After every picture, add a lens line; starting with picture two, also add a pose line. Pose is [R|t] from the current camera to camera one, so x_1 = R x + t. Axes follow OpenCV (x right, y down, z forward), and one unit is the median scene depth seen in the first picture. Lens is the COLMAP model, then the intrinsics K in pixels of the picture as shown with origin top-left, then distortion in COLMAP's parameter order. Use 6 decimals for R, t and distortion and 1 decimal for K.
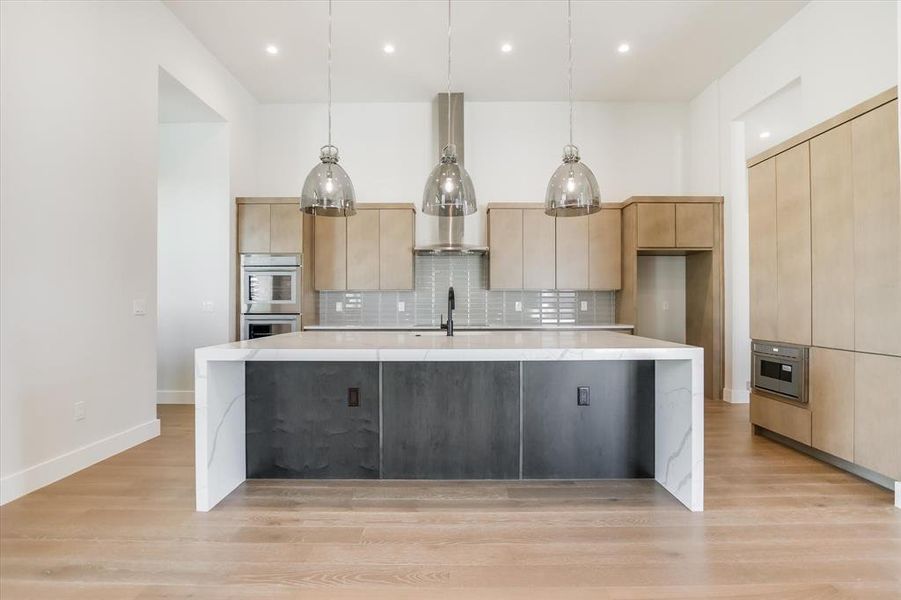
lens RADIAL K [[447.7, 0, 450.3], [0, 447.7, 300.0], [0, 0, 1]] dist [-0.012648, 0.000111]
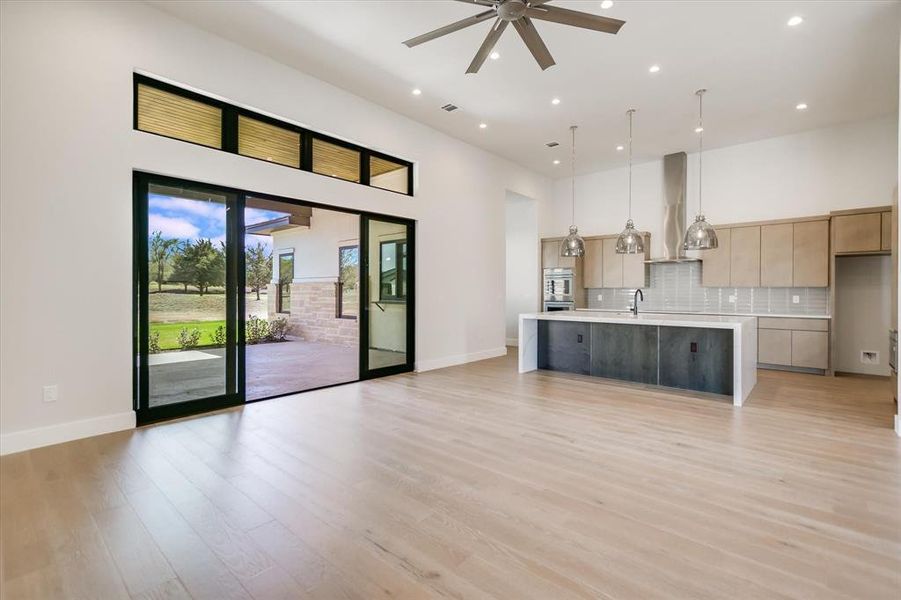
lens RADIAL K [[447.7, 0, 449.9], [0, 447.7, 293.6], [0, 0, 1]] dist [-0.012648, 0.000111]
pose [[0.765222, 0.007212, -0.643727, 0.443193], [0.001919, 0.999907, 0.013484, -0.026013], [0.643764, -0.011553, 0.765137, -0.695930]]
